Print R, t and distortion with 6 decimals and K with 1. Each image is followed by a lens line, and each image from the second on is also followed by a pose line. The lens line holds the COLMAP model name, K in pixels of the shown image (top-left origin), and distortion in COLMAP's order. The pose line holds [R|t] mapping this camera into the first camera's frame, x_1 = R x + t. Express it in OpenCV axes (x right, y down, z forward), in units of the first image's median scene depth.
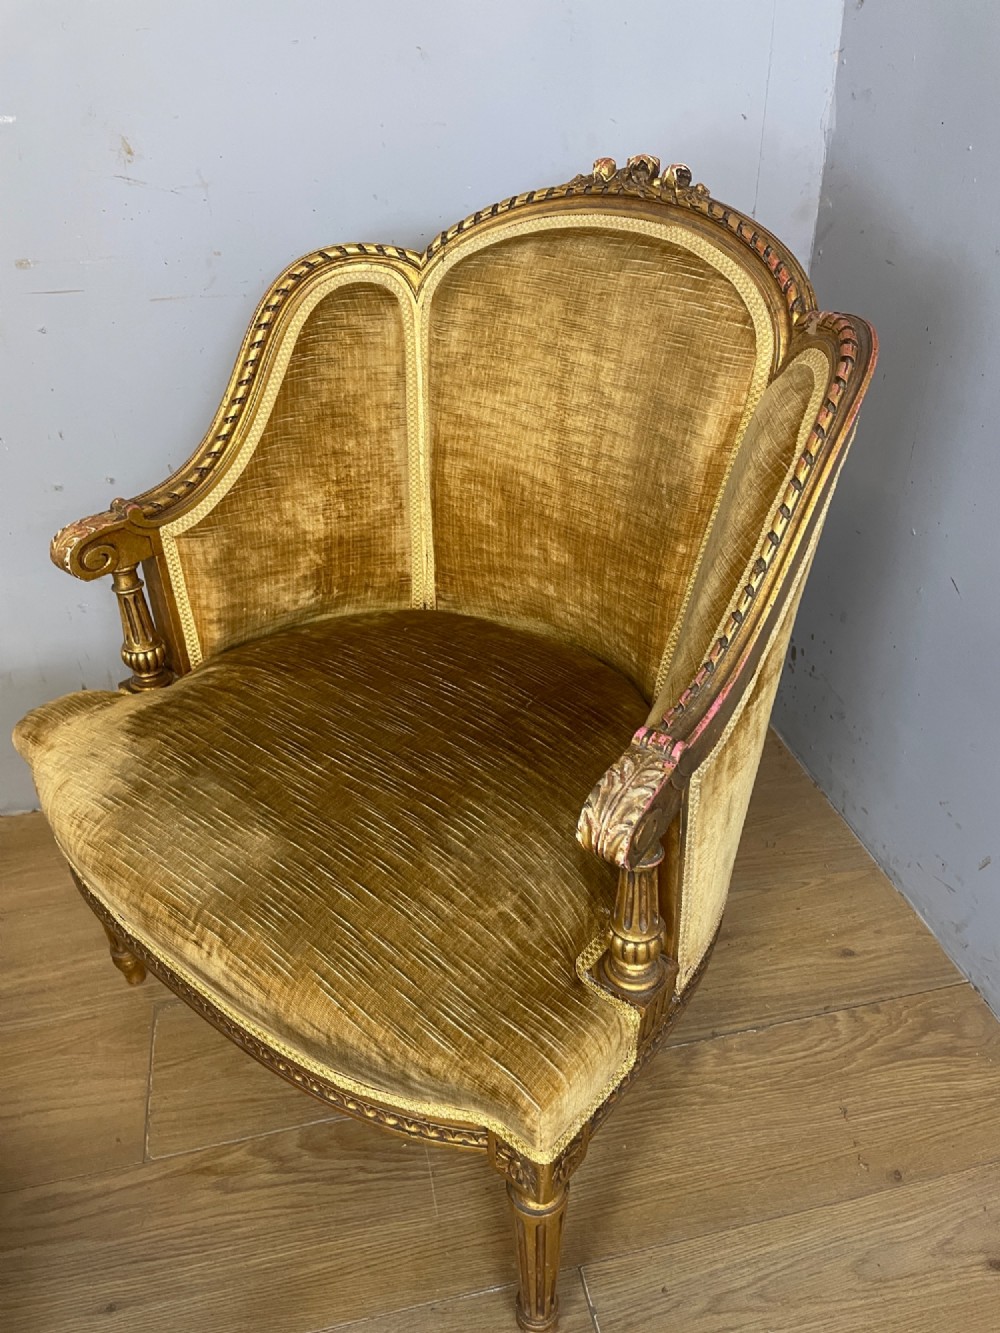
lens RADIAL K [[1014.2, 0, 500.4], [0, 1014.2, 664.0], [0, 0, 1]] dist [0.091547, -0.115090]
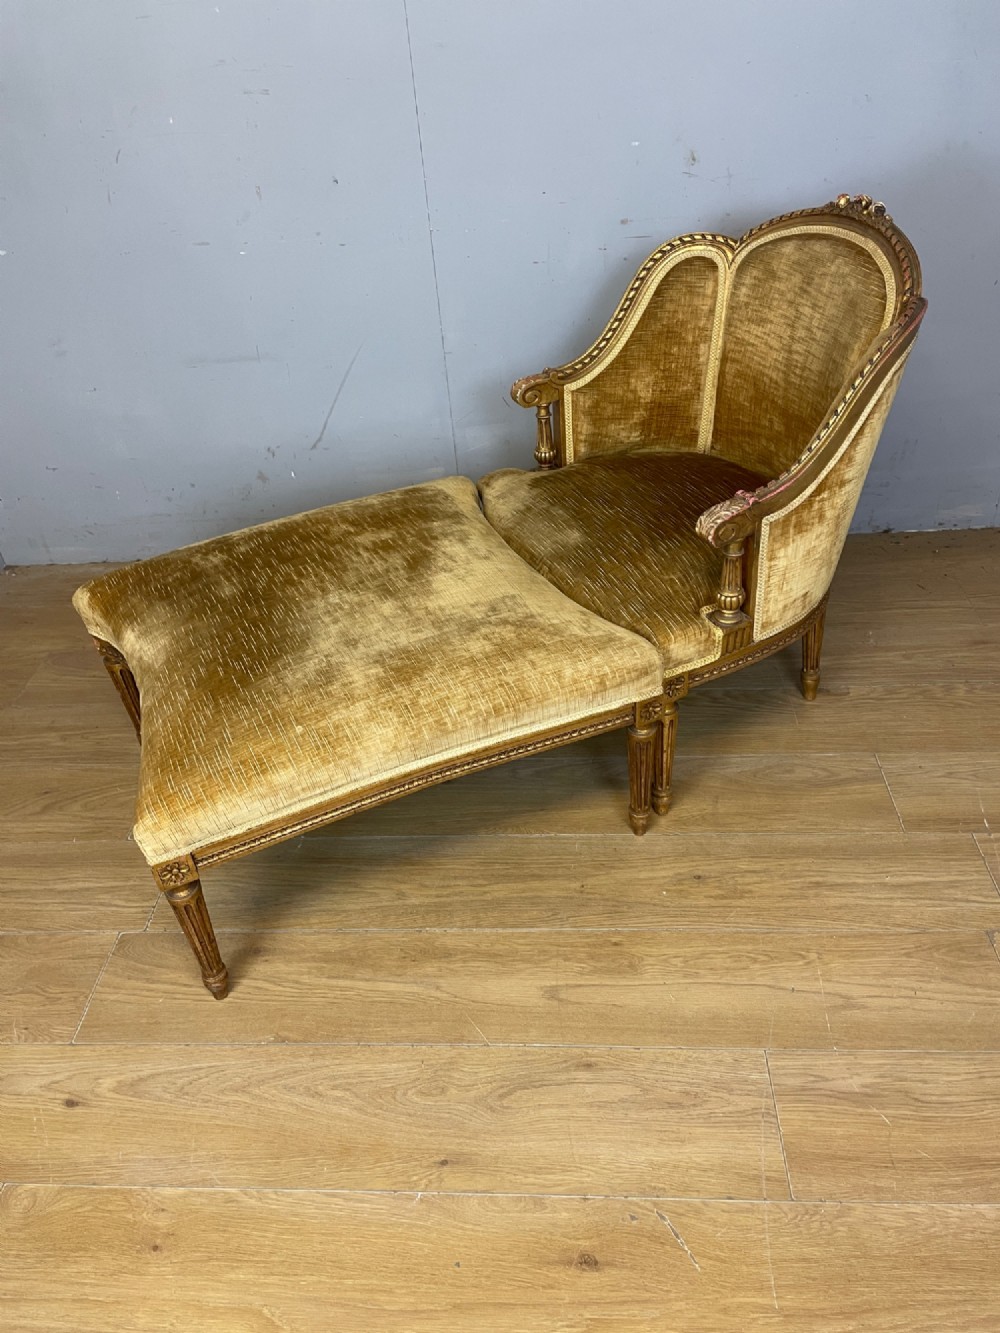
lens RADIAL K [[1014.2, 0, 492.4], [0, 1014.2, 667.0], [0, 0, 1]] dist [0.091547, -0.115090]
pose [[0.902887, 0.212172, -0.373869, 0.365742], [-0.181031, 0.976496, 0.116977, 0.179924], [0.389901, -0.037935, 0.920075, -0.815788]]
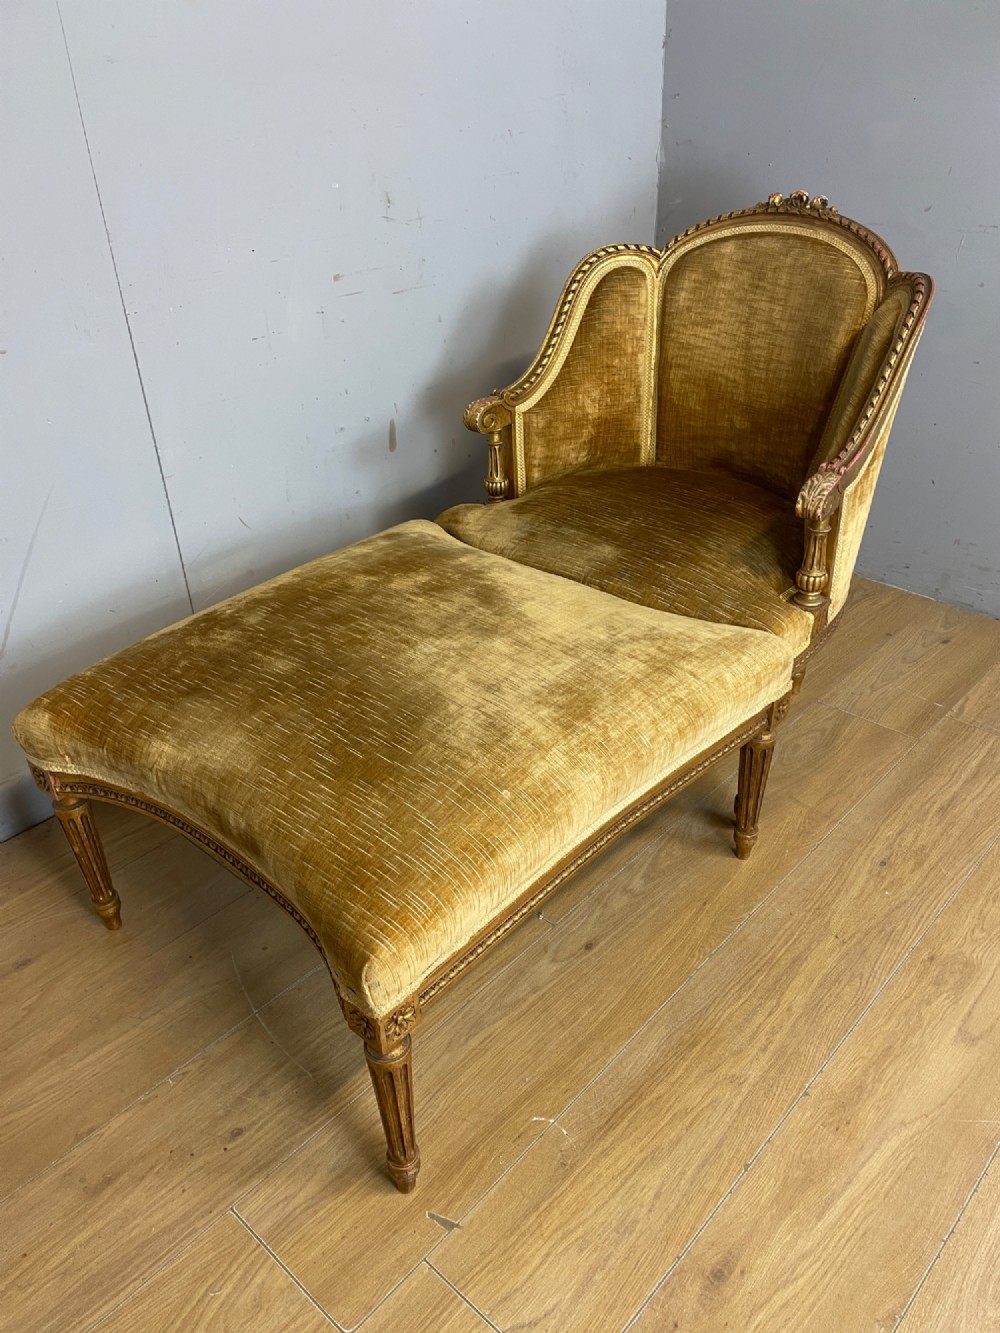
lens RADIAL K [[1014.2, 0, 503.4], [0, 1014.2, 677.6], [0, 0, 1]] dist [0.091547, -0.115090]
pose [[0.999823, 0.002110, -0.018712, -0.318754], [-0.002271, 0.999960, -0.008593, 0.346536], [0.018693, 0.008634, 0.999788, -0.748981]]
